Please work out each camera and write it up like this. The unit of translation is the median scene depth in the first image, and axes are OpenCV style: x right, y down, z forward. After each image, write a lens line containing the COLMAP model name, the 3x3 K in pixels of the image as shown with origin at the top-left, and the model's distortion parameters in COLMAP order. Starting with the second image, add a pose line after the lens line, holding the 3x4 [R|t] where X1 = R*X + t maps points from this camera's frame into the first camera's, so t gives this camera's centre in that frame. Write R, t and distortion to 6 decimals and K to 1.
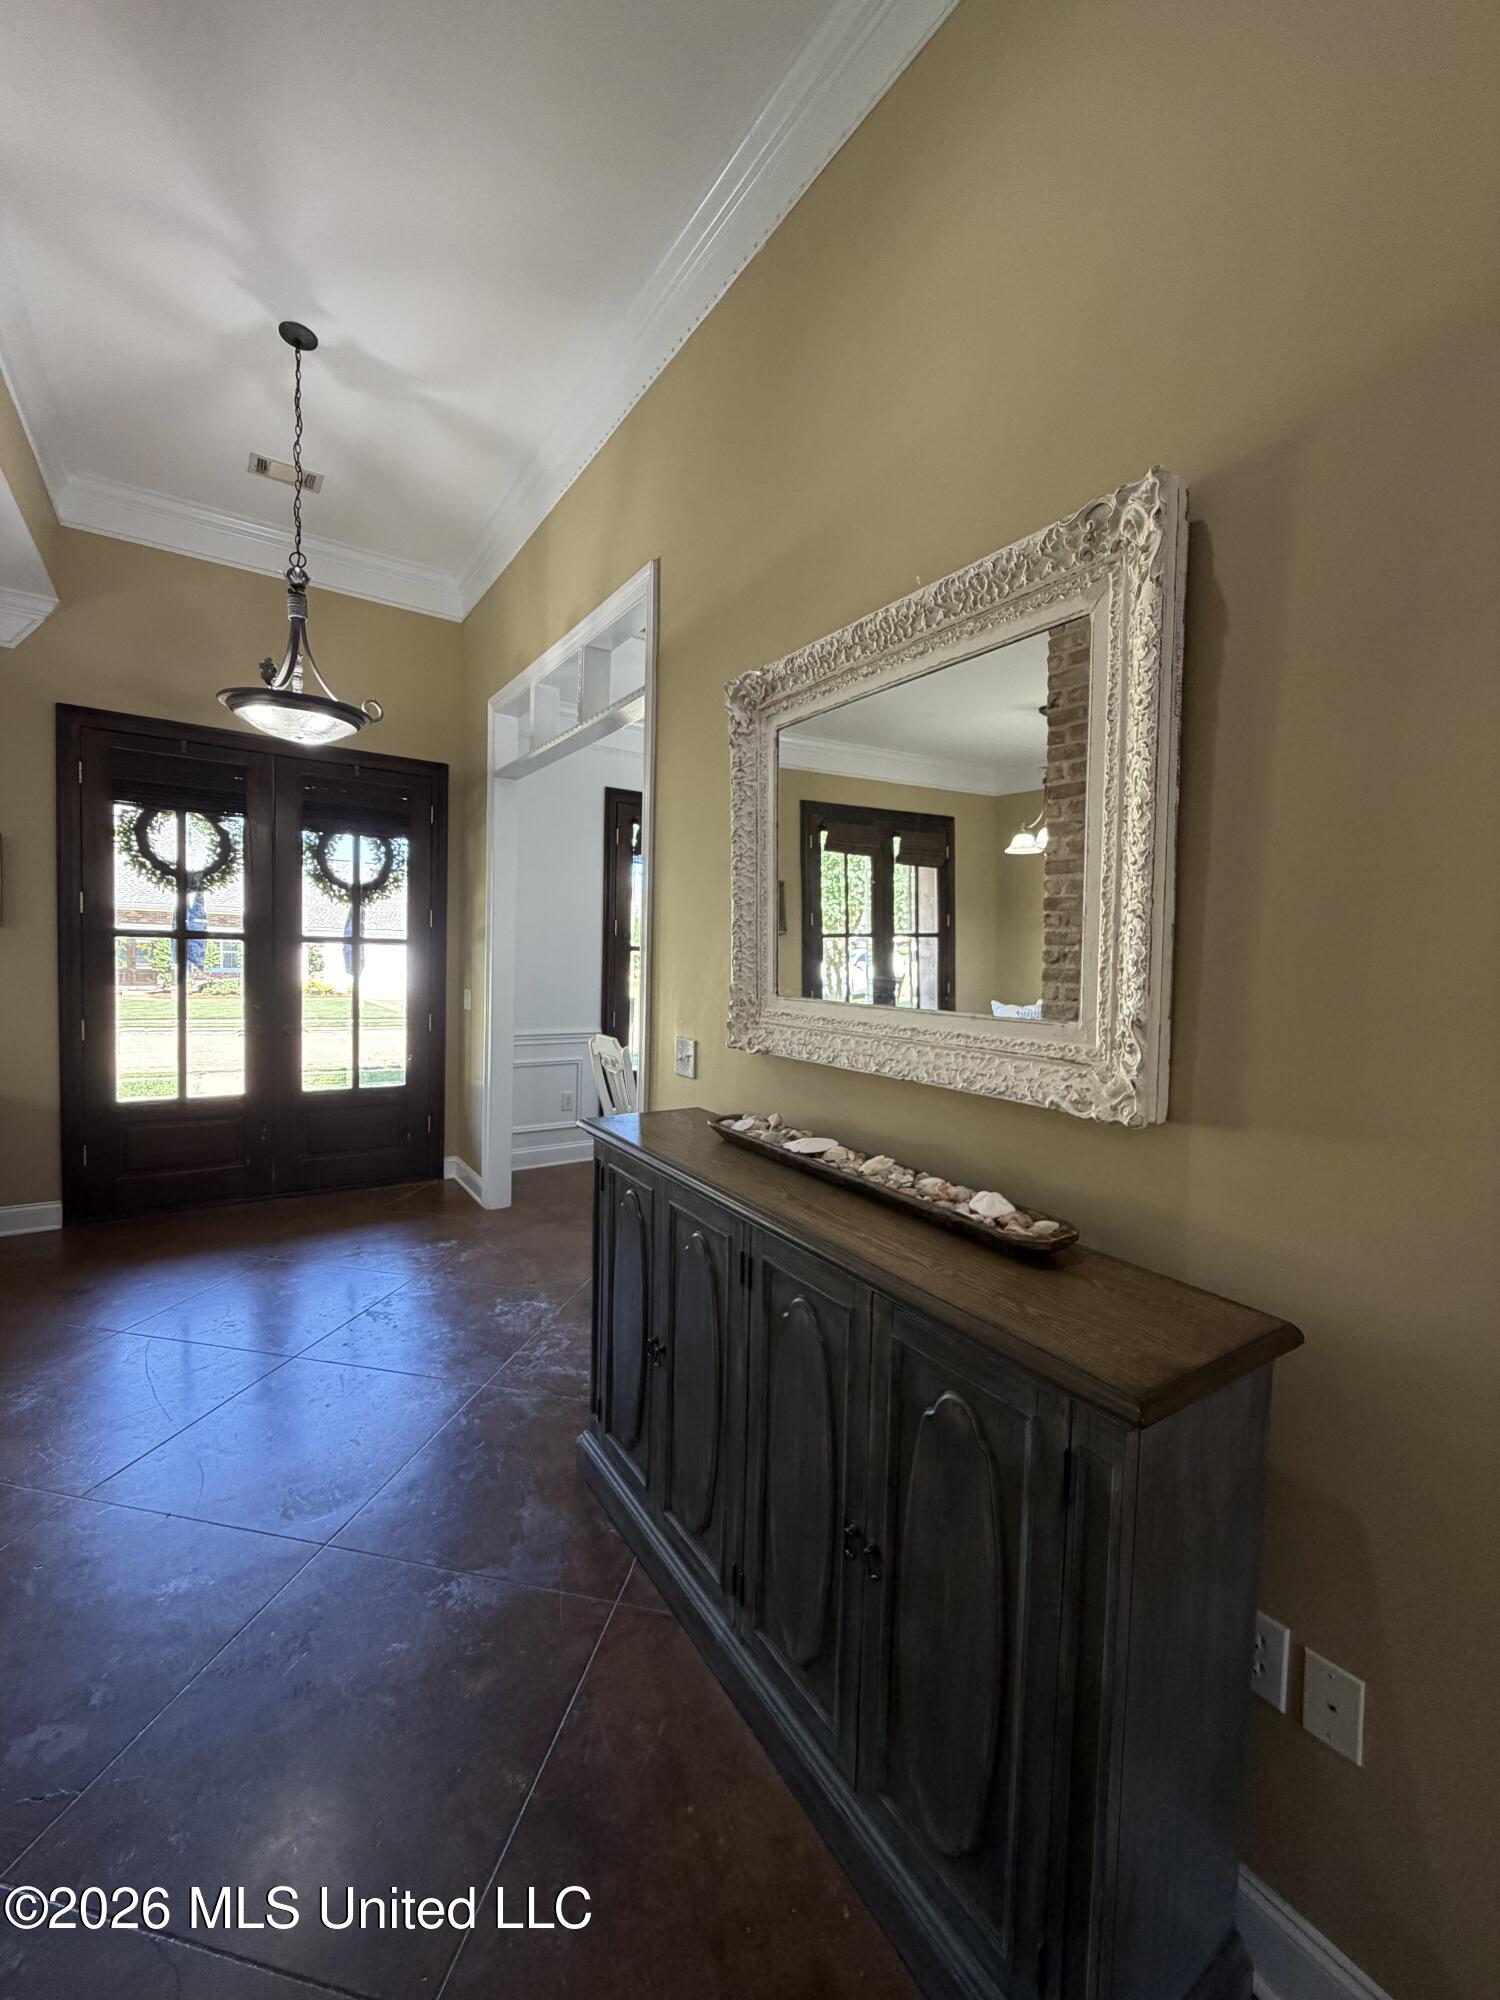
lens RADIAL K [[797.6, 0, 750.2], [0, 797.6, 997.9], [0, 0, 1]] dist [0.000406, -0.000605]
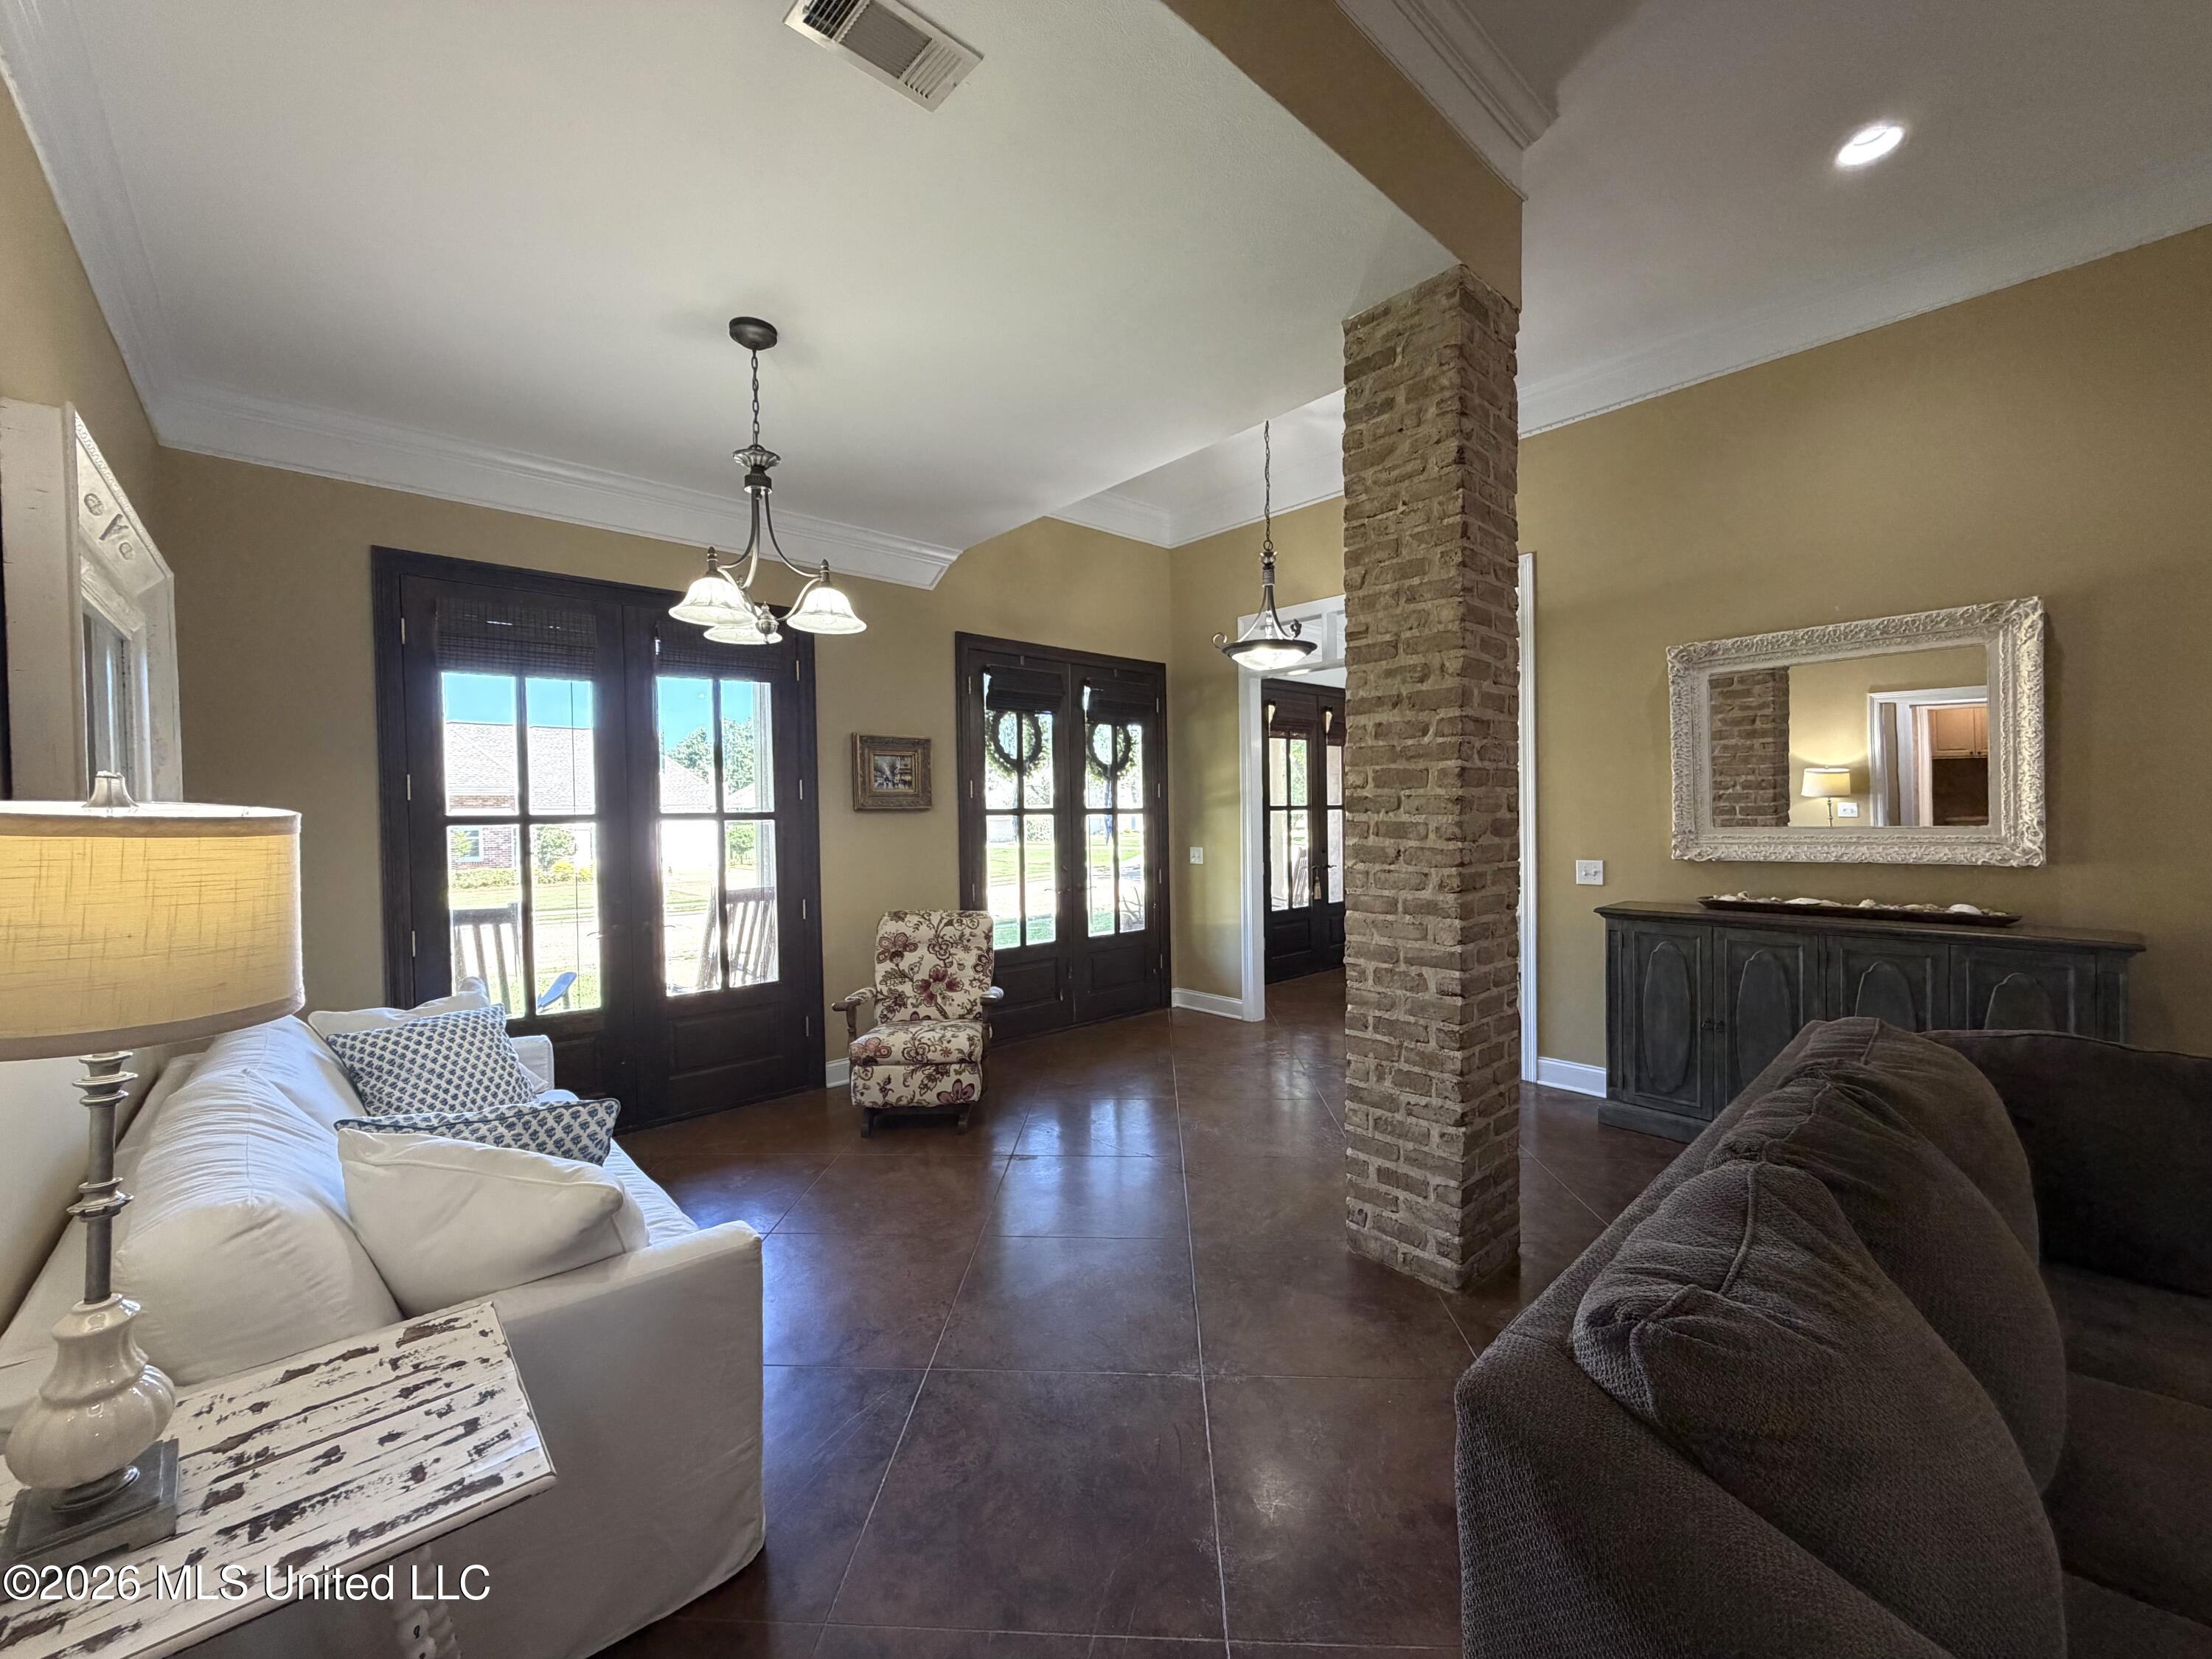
lens RADIAL K [[882.1, 0, 1099.7], [0, 882.1, 833.6], [0, 0, 1]] dist [0.000406, -0.000605]
pose [[0.989409, -0.048263, 0.136899, -0.781824], [0.052371, 0.998274, -0.026559, -0.003315], [-0.135381, 0.033447, 0.990229, -0.358800]]
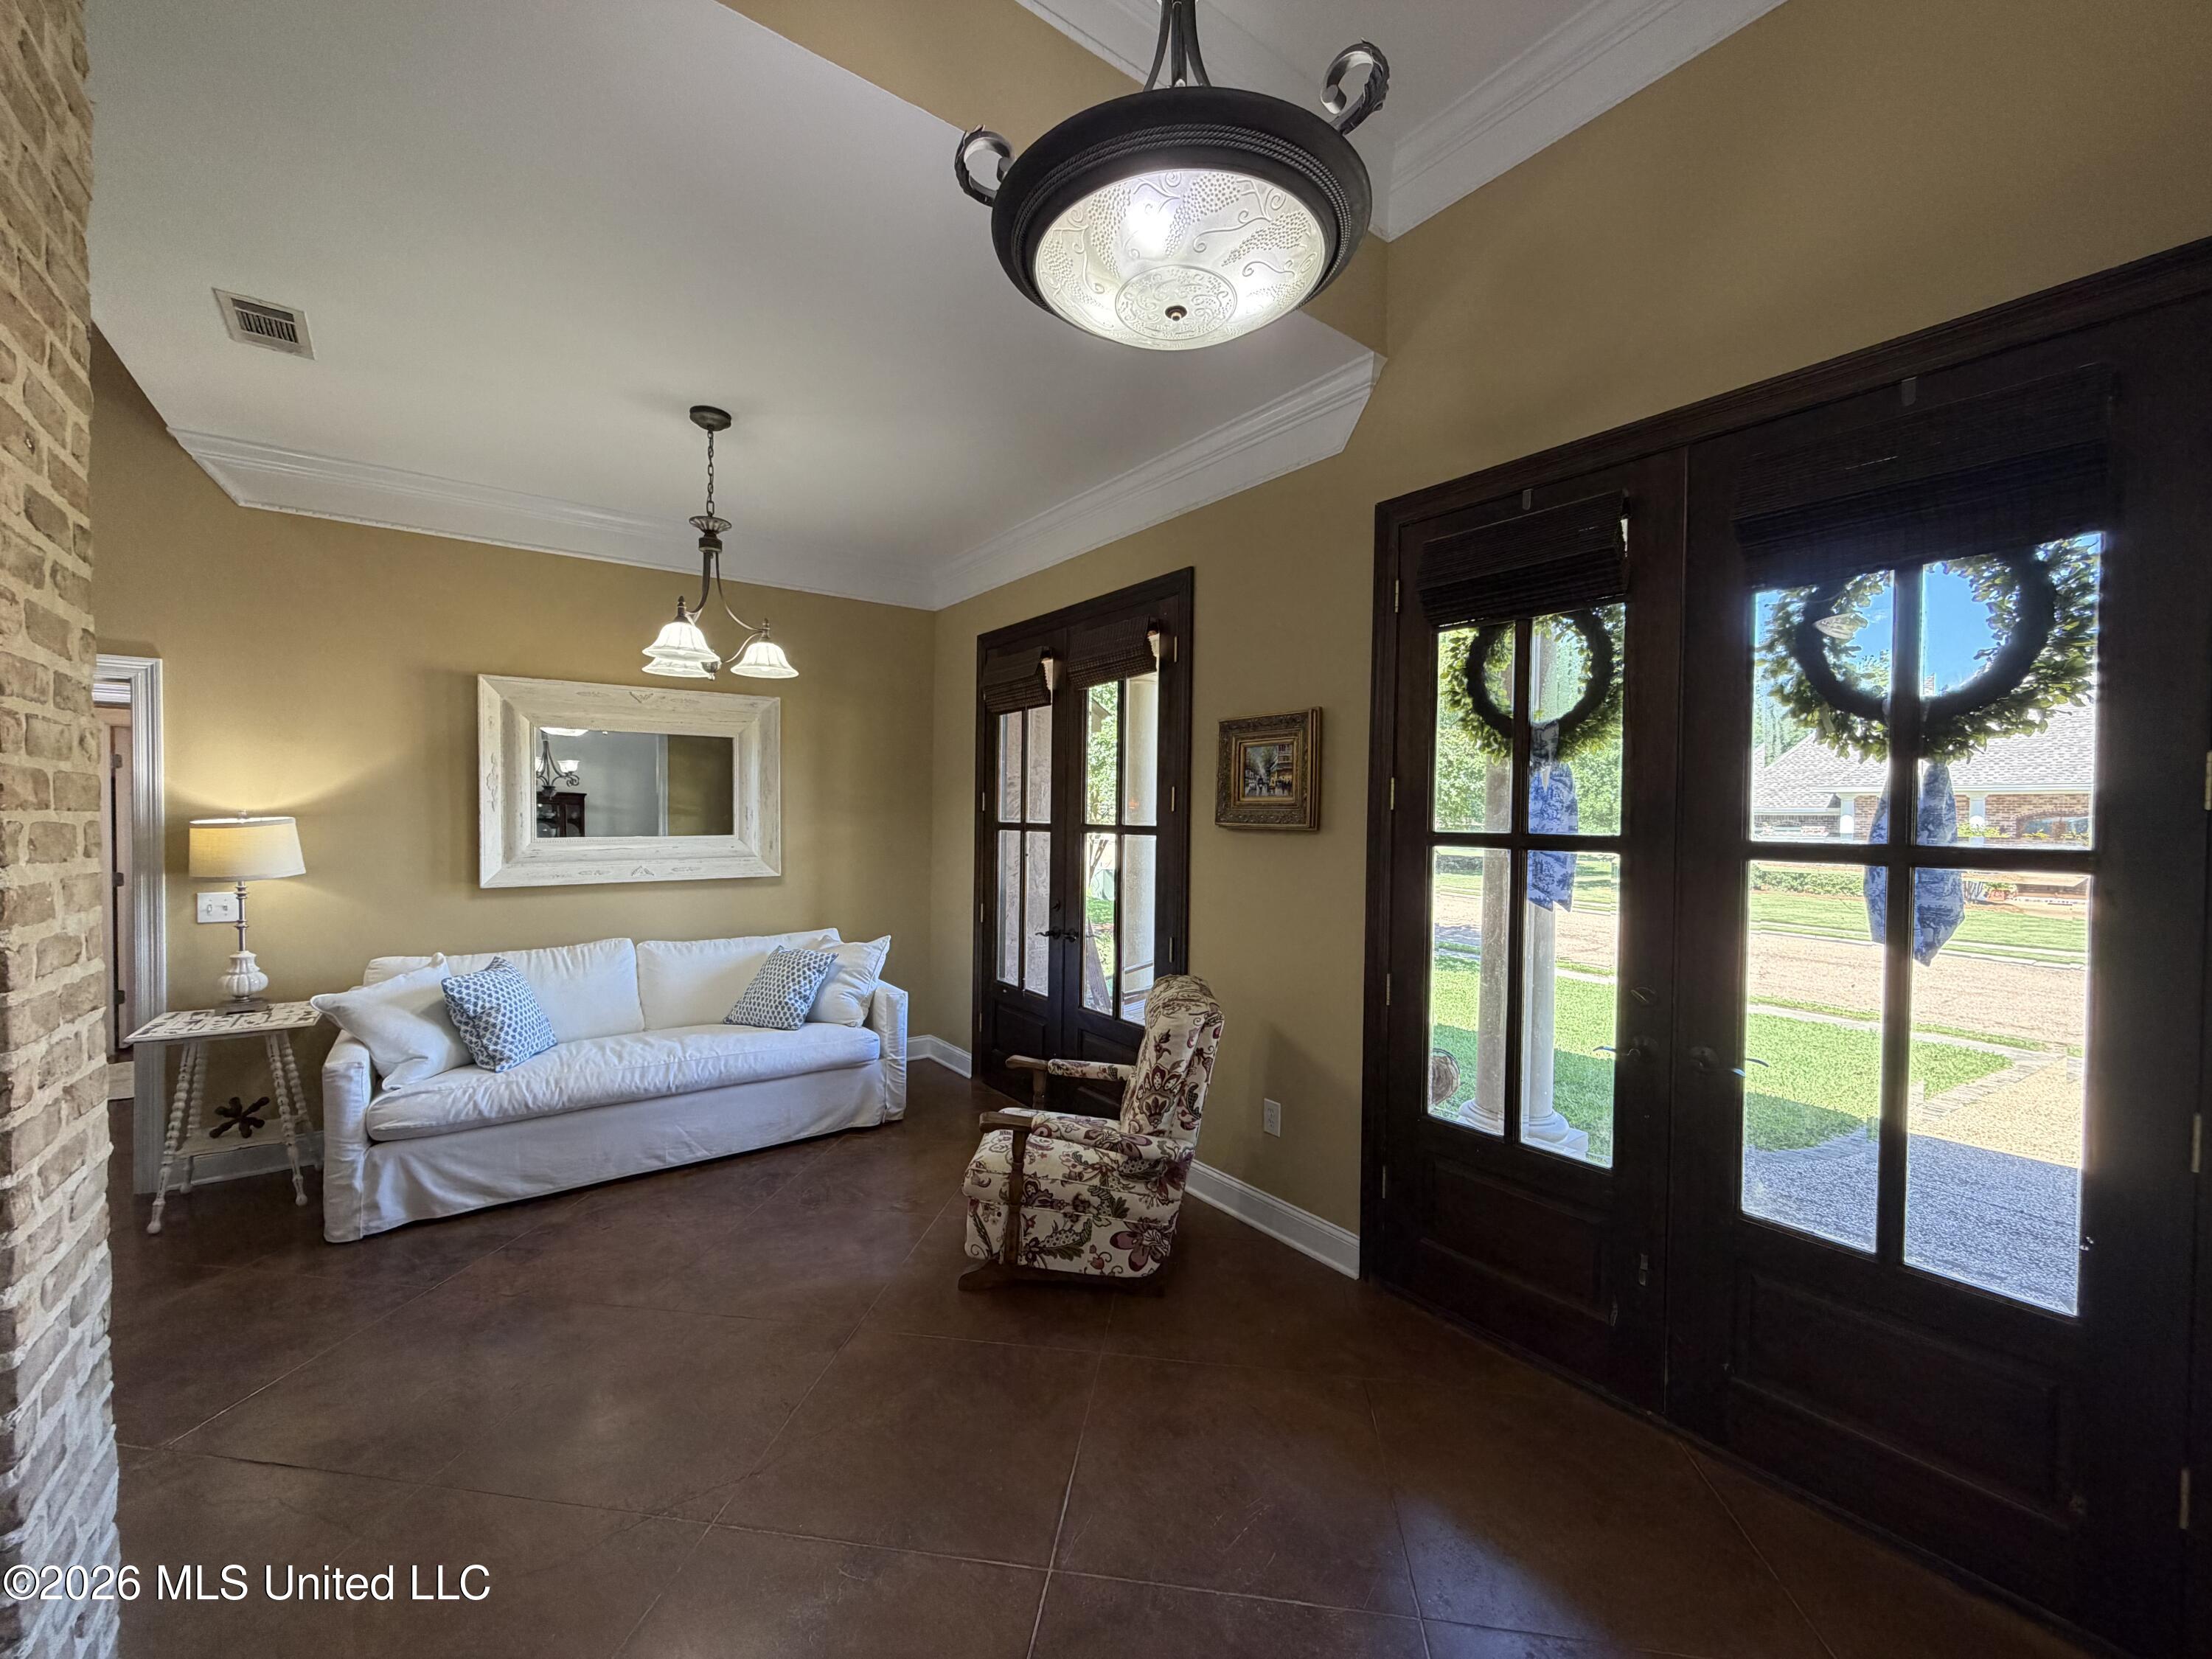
lens RADIAL K [[882.1, 0, 1100.0], [0, 882.1, 829.5], [0, 0, 1]] dist [0.000406, -0.000605]
pose [[0.046268, -0.011788, -0.998860, -0.119651], [-0.064428, 0.997813, -0.014760, -0.060266], [0.996849, 0.065038, 0.045407, 0.685848]]
